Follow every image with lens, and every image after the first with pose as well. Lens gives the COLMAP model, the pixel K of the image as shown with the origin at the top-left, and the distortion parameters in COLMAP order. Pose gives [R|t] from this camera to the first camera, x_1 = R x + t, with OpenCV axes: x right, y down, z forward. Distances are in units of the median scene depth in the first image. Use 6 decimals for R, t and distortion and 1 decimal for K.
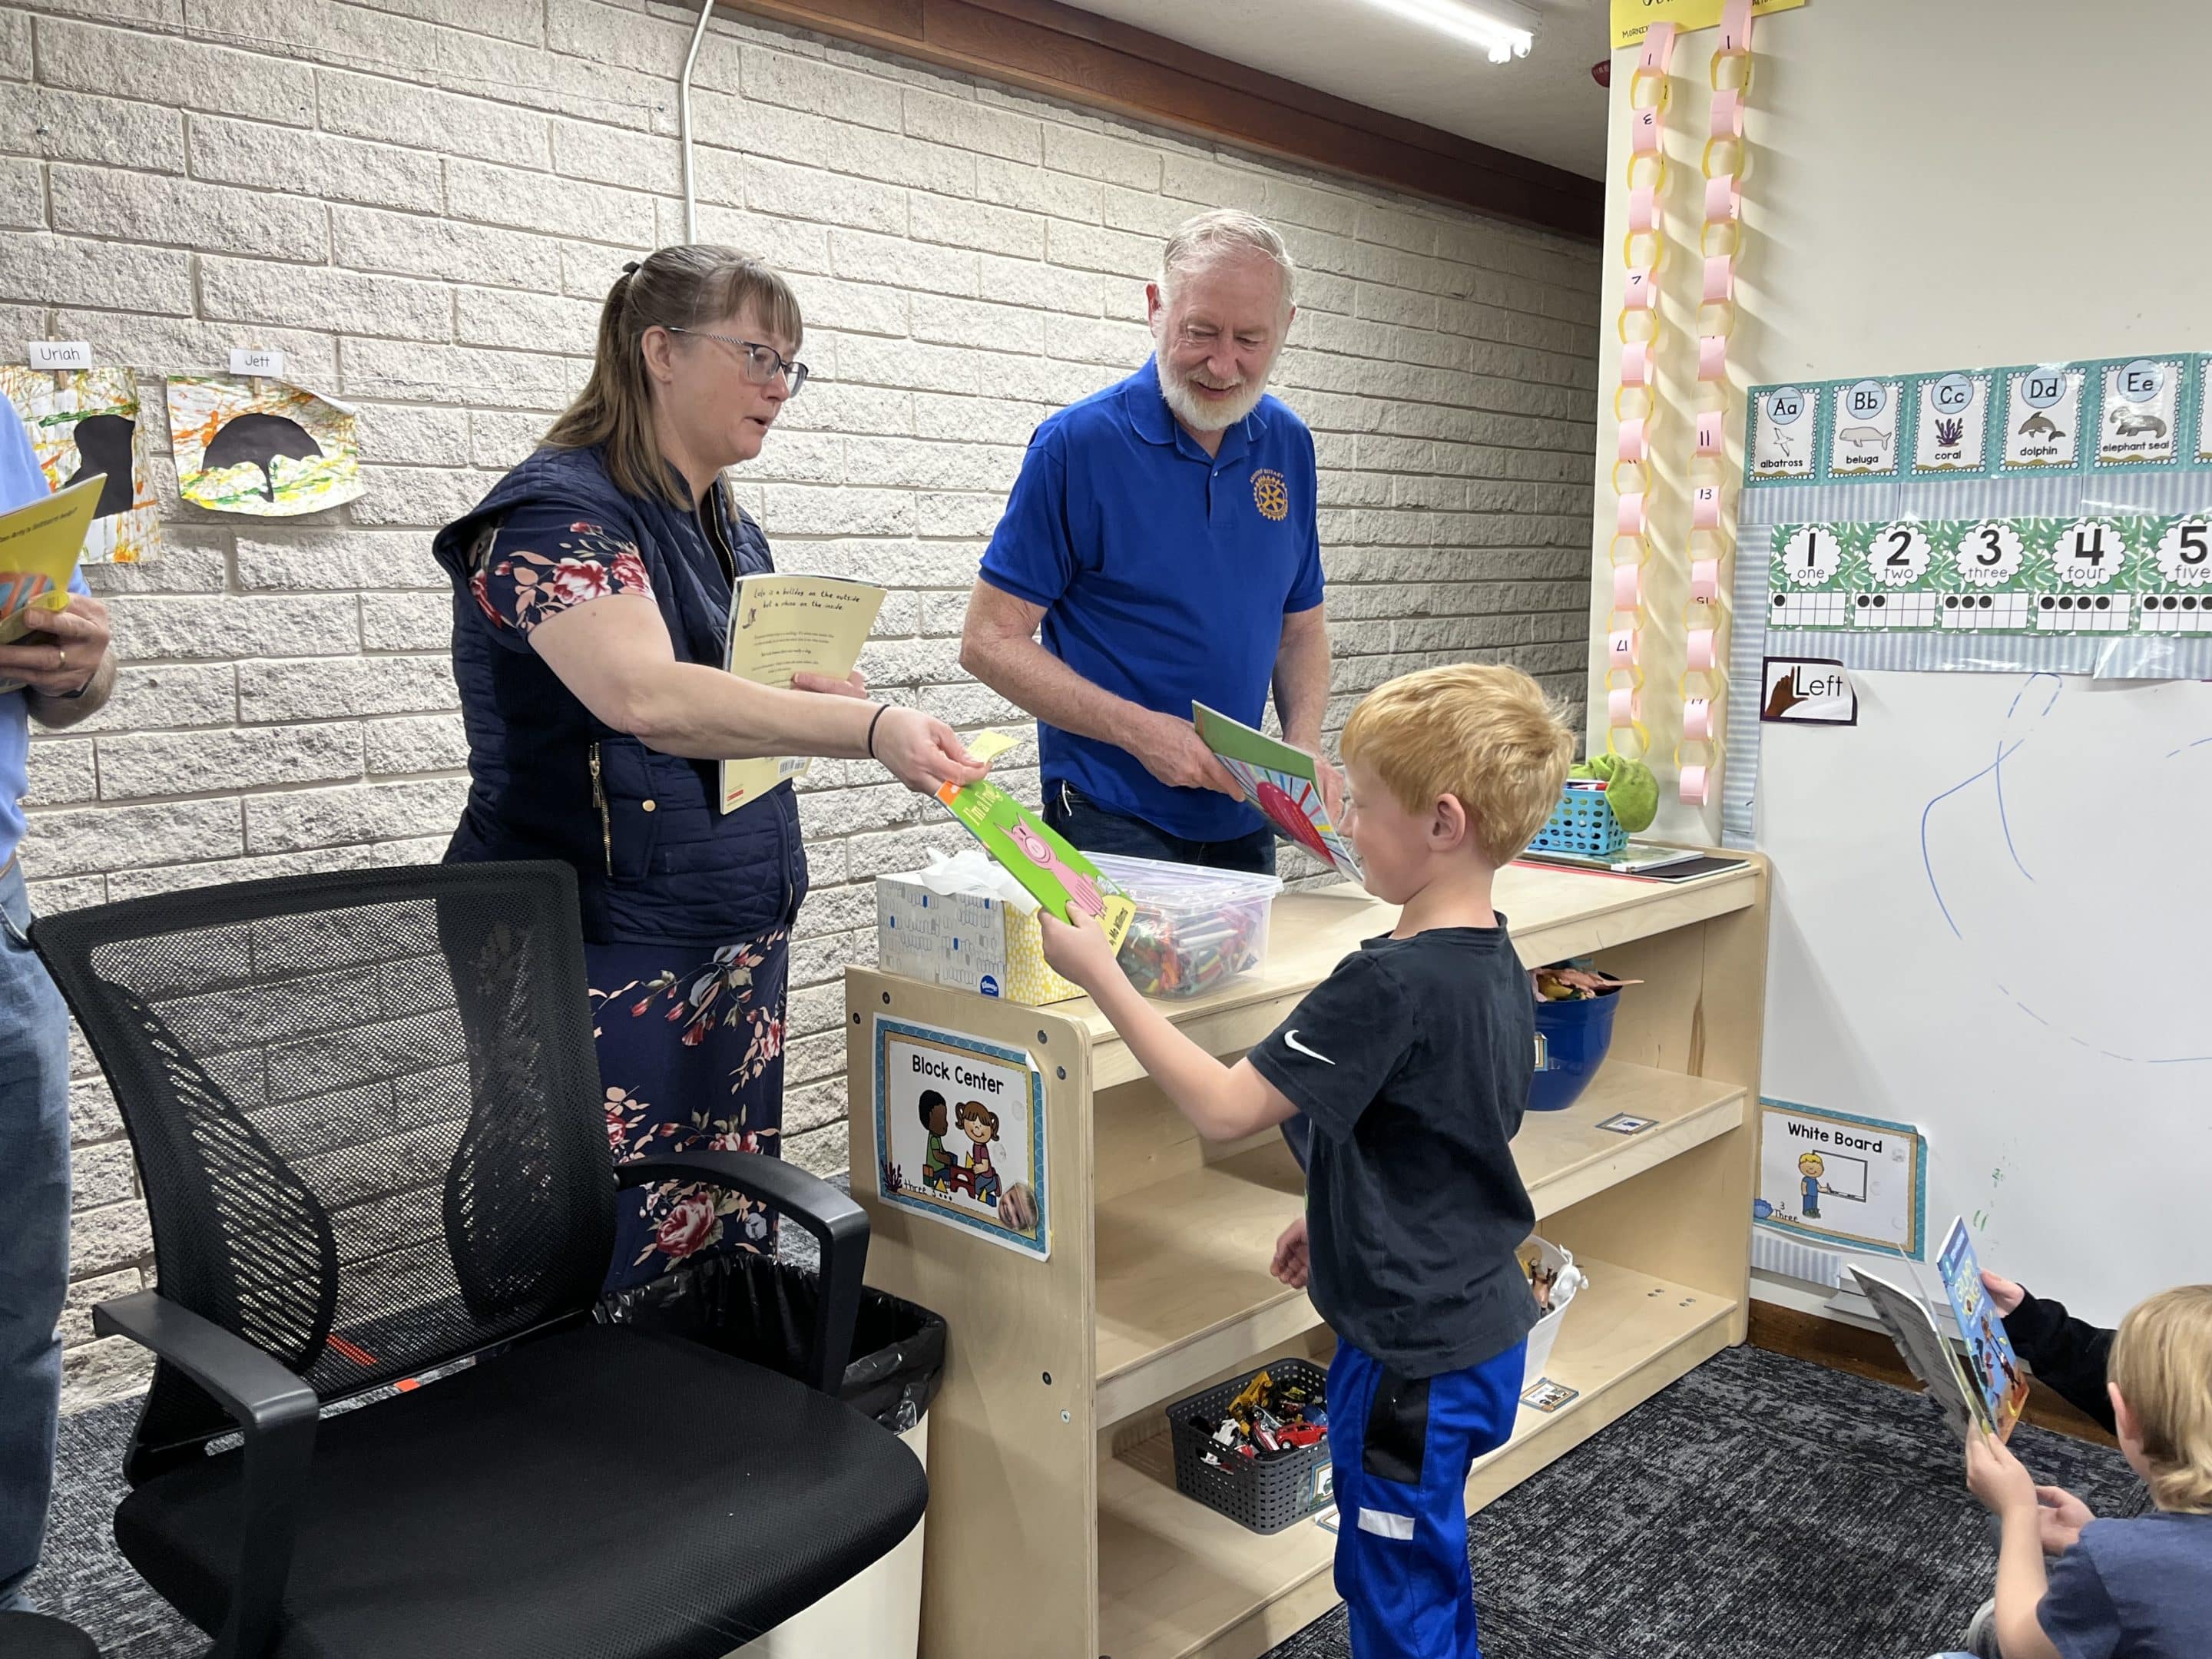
lens RADIAL K [[1797.0, 0, 1092.4], [0, 1797.0, 831.6], [0, 0, 1]] dist [0.060747, -0.073069]
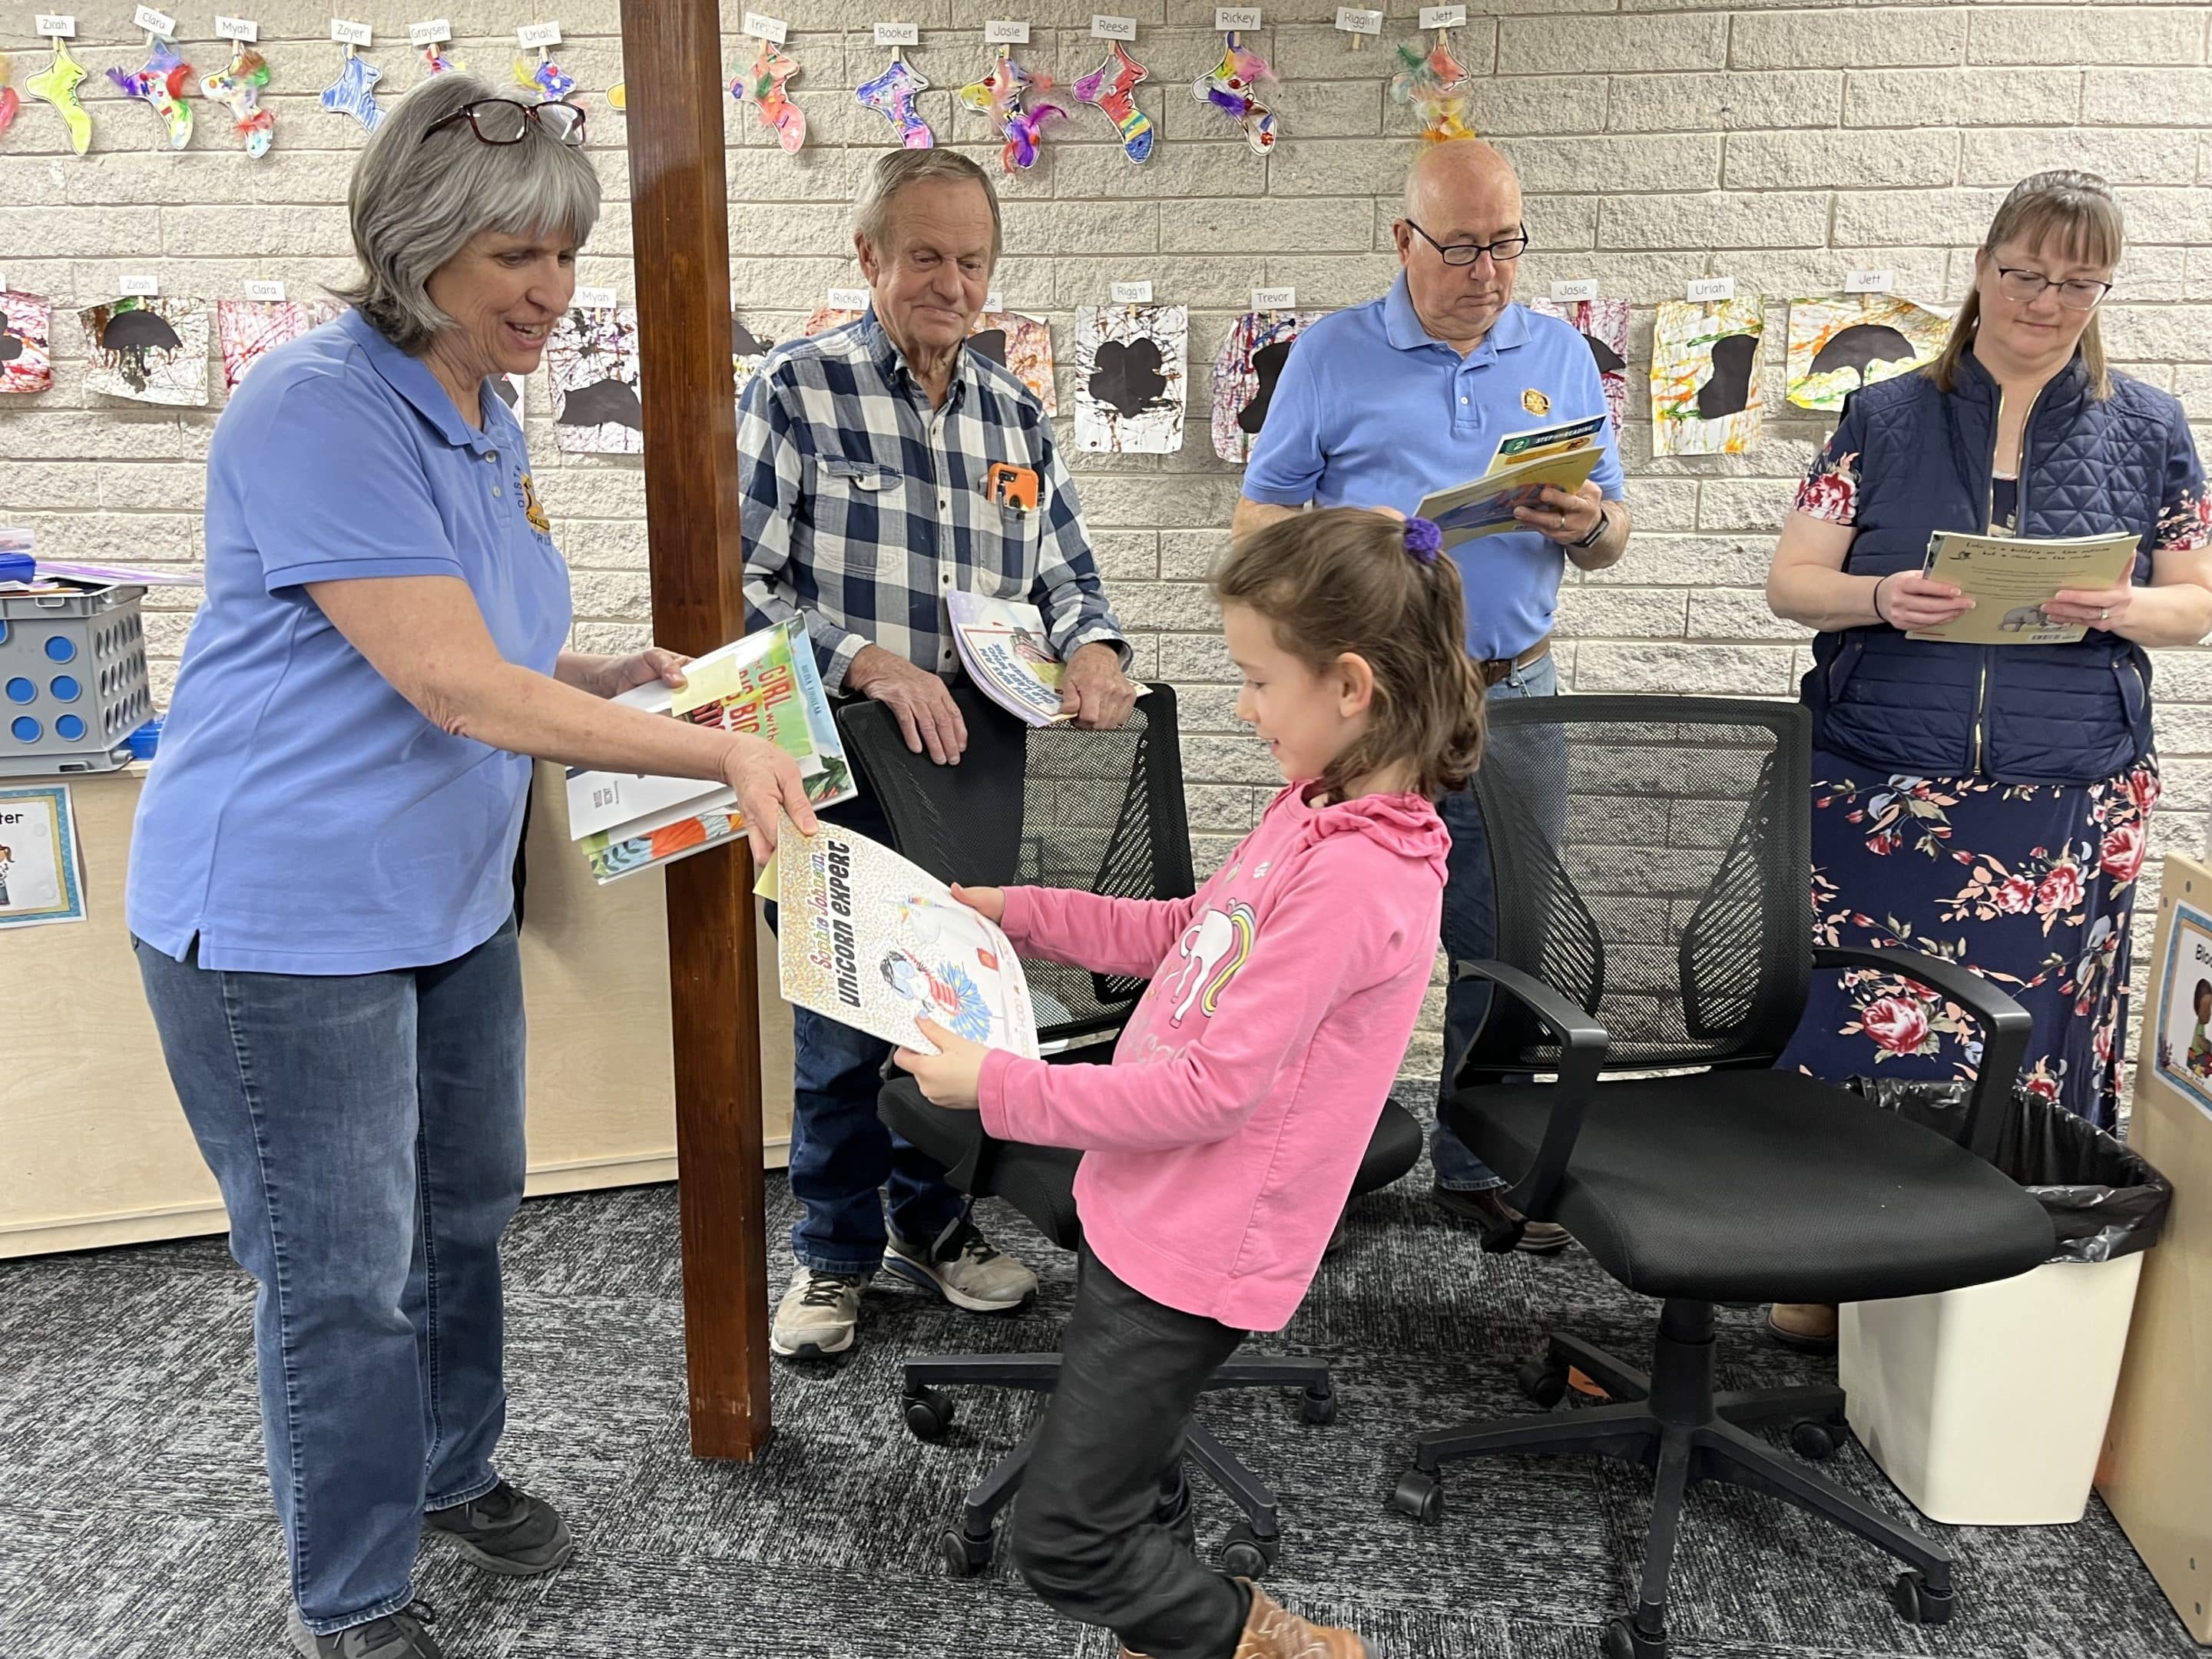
lens RADIAL K [[1797.0, 0, 1095.6], [0, 1797.0, 842.6], [0, 0, 1]] dist [0.060747, -0.073069]
pose [[0.580339, 0.185223, -0.793032, 0.253323], [-0.122956, 0.982557, 0.139510, -0.001839], [0.805040, 0.016545, 0.592990, -0.100593]]
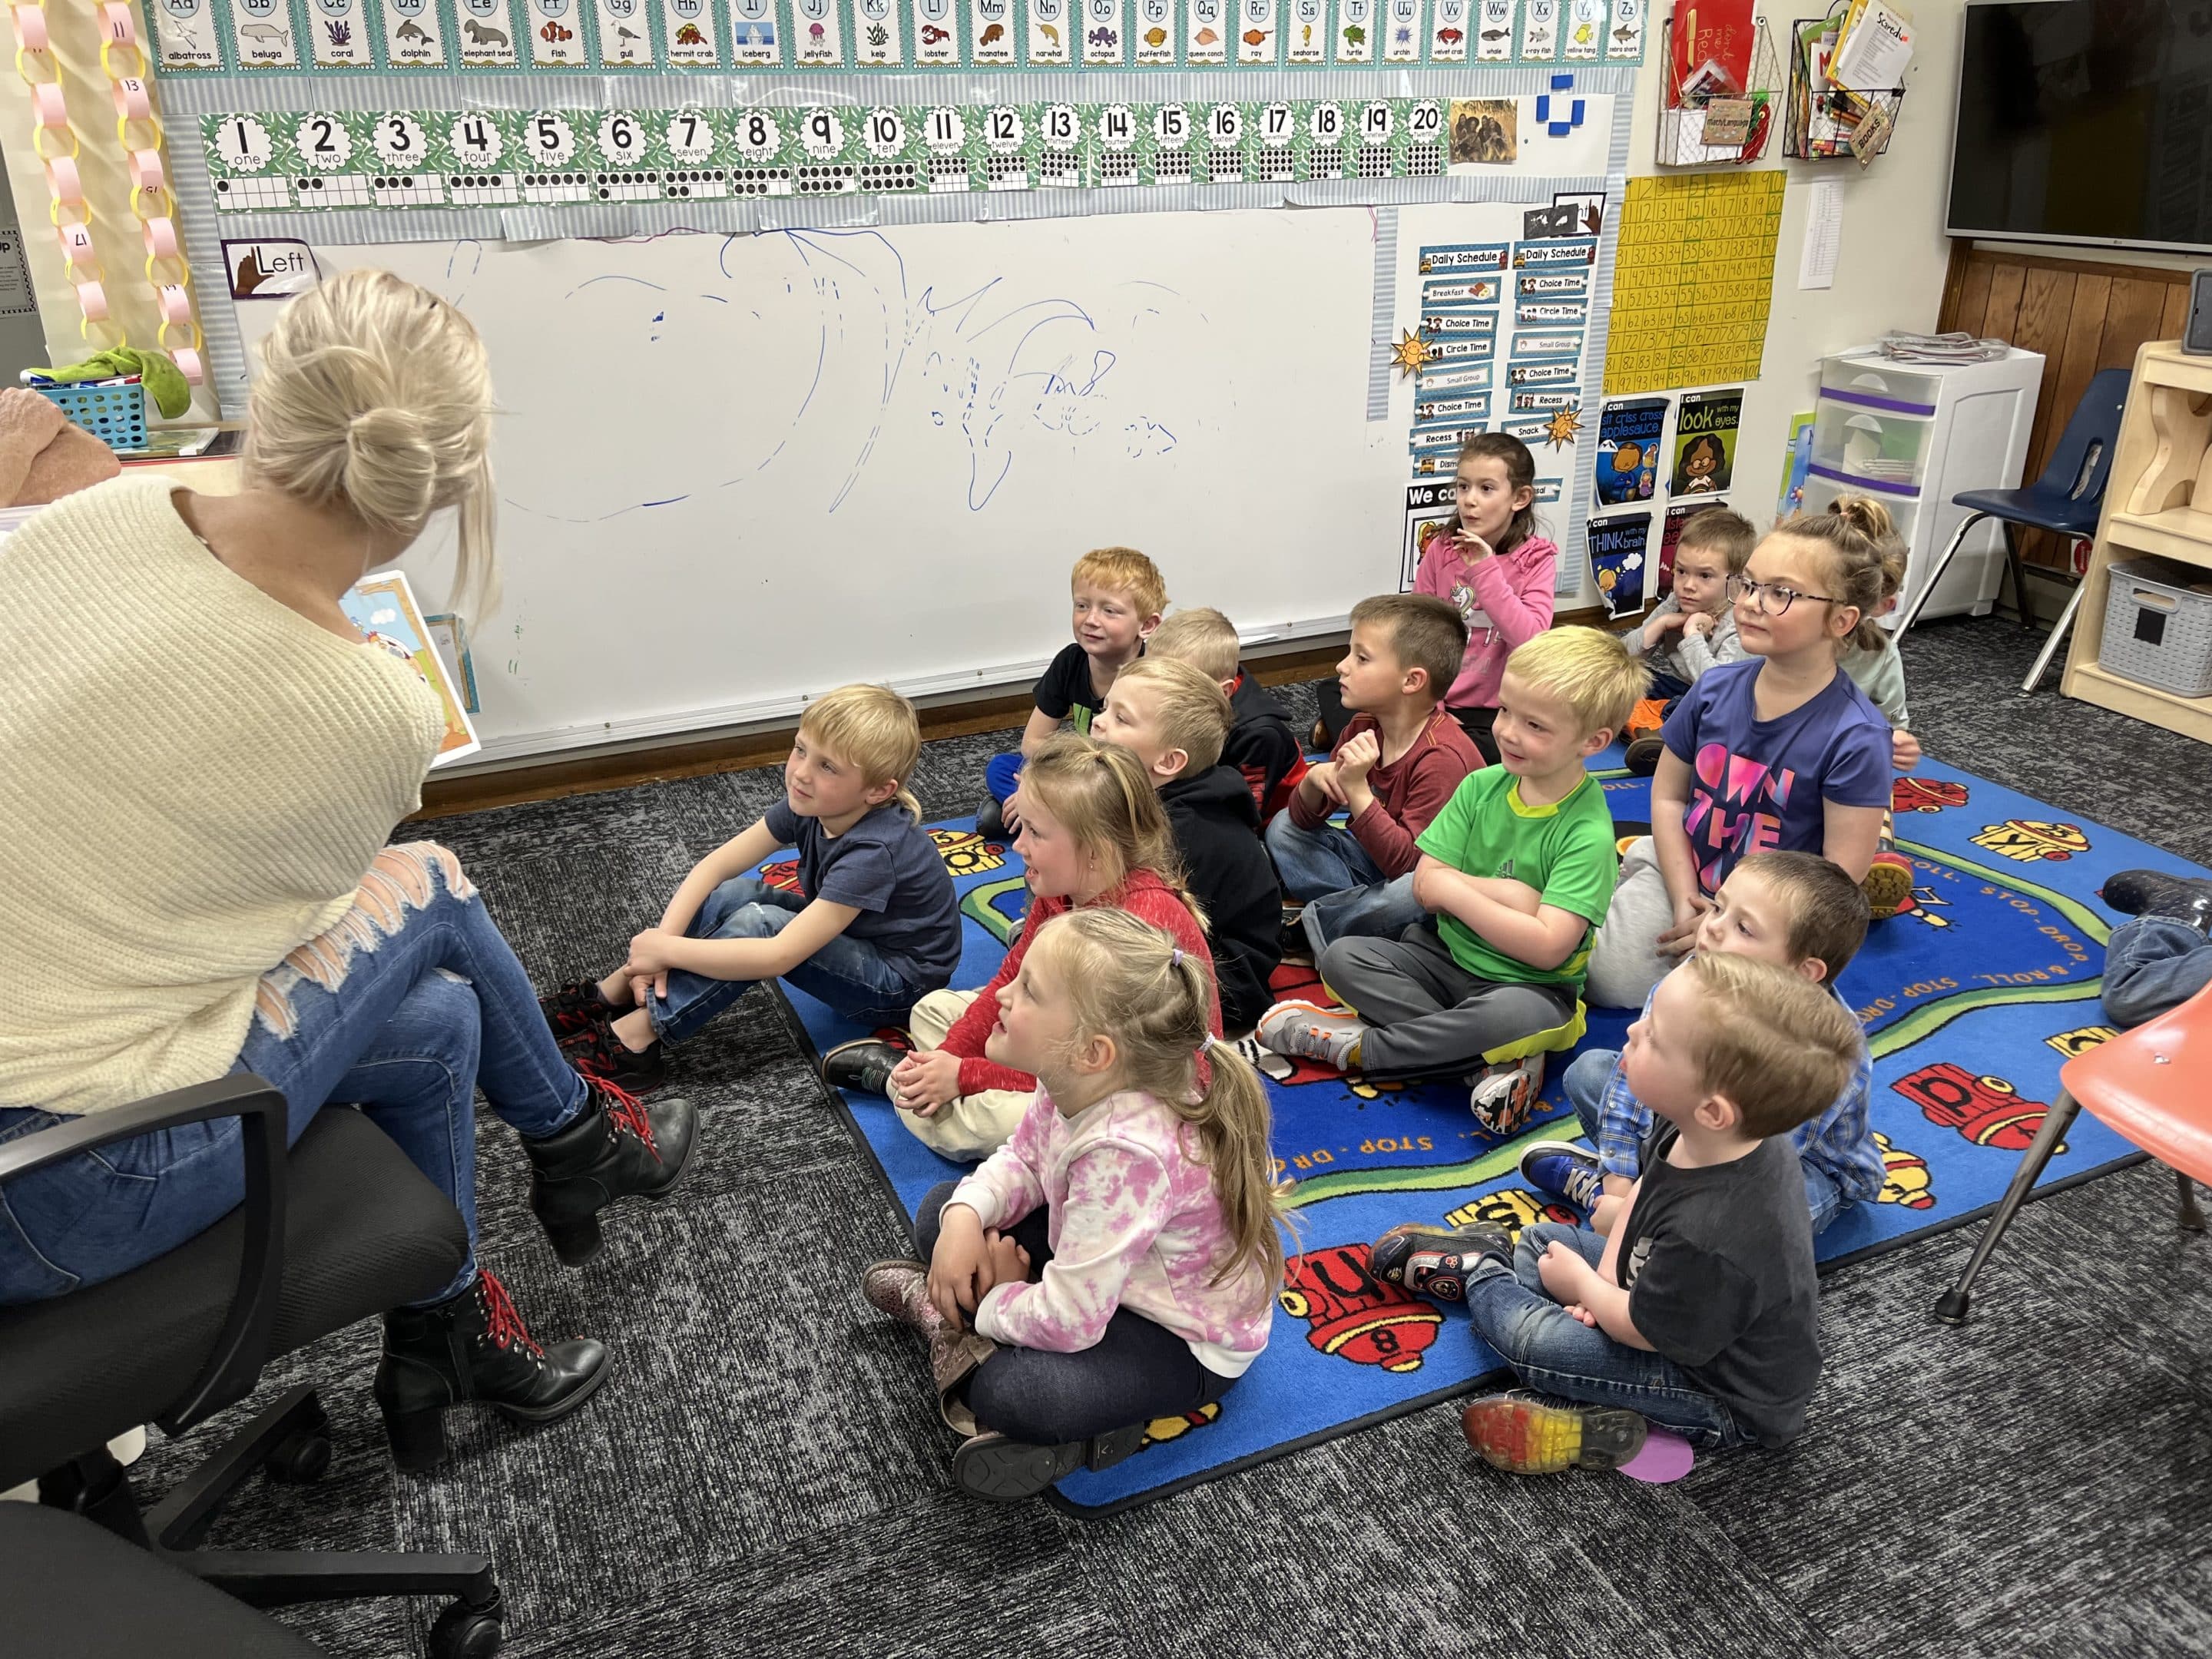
lens RADIAL K [[1673.8, 0, 1111.0], [0, 1673.8, 825.3], [0, 0, 1]] dist [0.069235, -0.092175]
pose [[0.393749, -0.363652, 0.844227, -0.426202], [0.135232, 0.931342, 0.338105, -0.040091], [-0.909216, -0.018962, 0.415892, 0.062890]]
